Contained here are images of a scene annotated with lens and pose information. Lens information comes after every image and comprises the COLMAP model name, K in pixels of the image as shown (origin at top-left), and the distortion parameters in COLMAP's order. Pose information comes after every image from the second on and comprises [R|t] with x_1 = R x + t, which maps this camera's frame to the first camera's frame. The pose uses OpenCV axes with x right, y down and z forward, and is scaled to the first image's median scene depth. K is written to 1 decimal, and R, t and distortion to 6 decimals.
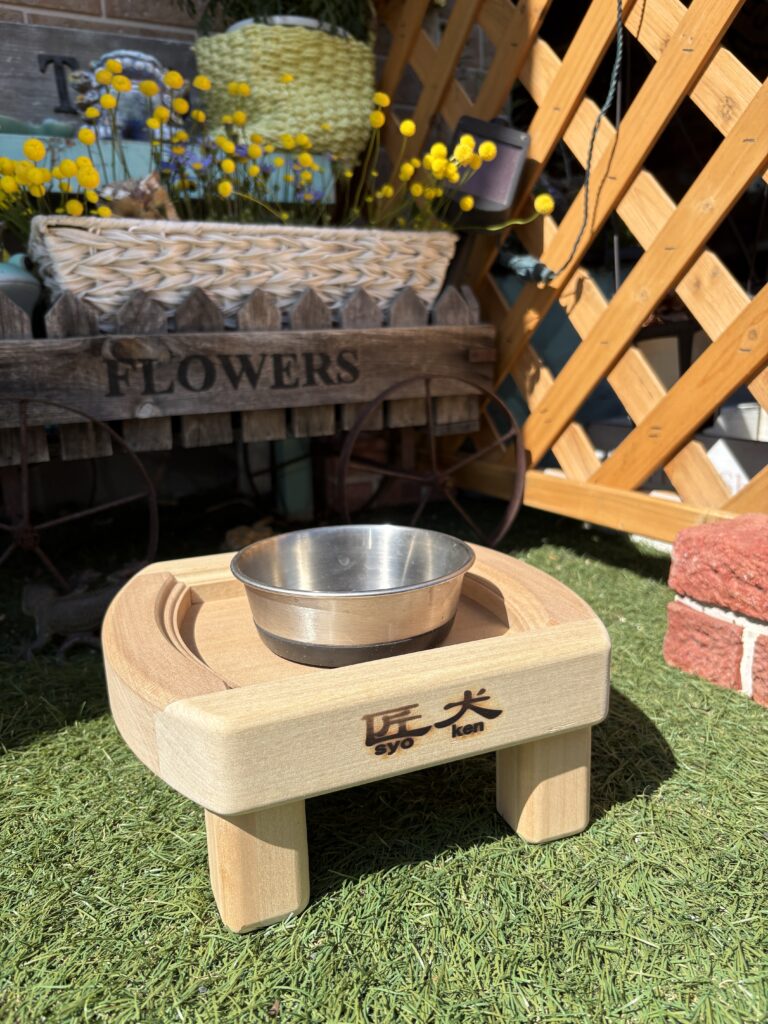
lens RADIAL K [[832.3, 0, 381.3], [0, 832.3, 525.2], [0, 0, 1]] dist [0.055667, -0.076221]
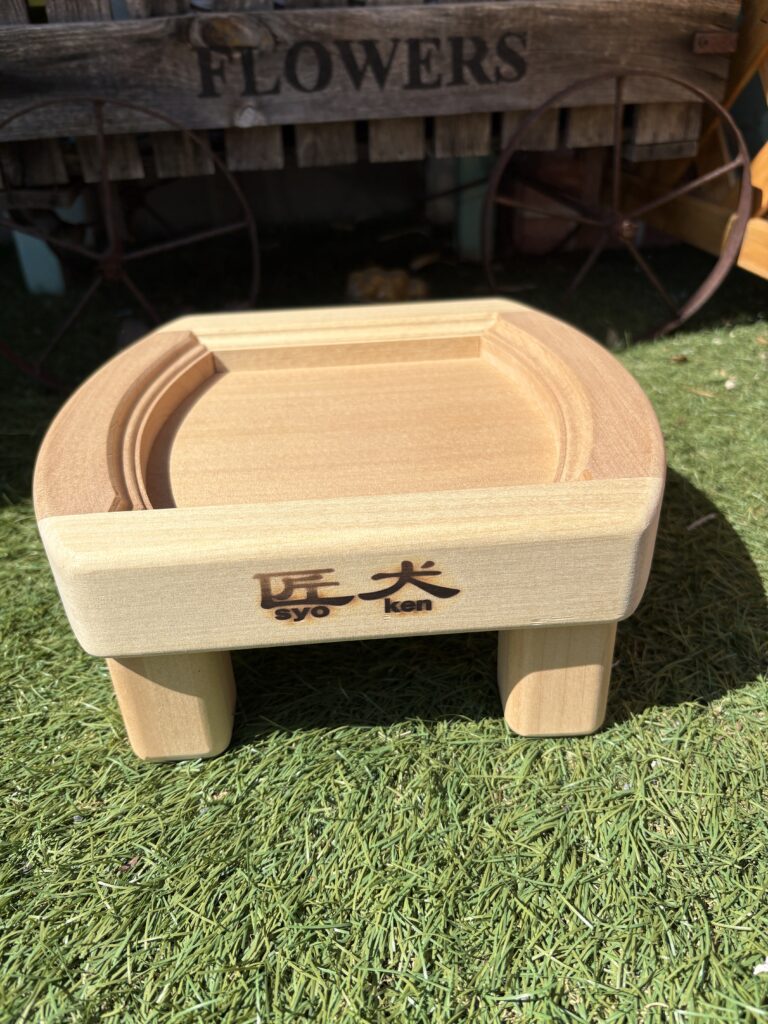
lens RADIAL K [[832.3, 0, 381.3], [0, 832.3, 525.2], [0, 0, 1]] dist [0.055667, -0.076221]
pose [[0.943790, 0.165379, -0.286200, 0.152400], [-0.066007, 0.942695, 0.327062, -0.037426], [0.323889, -0.289786, 0.900622, 0.179199]]
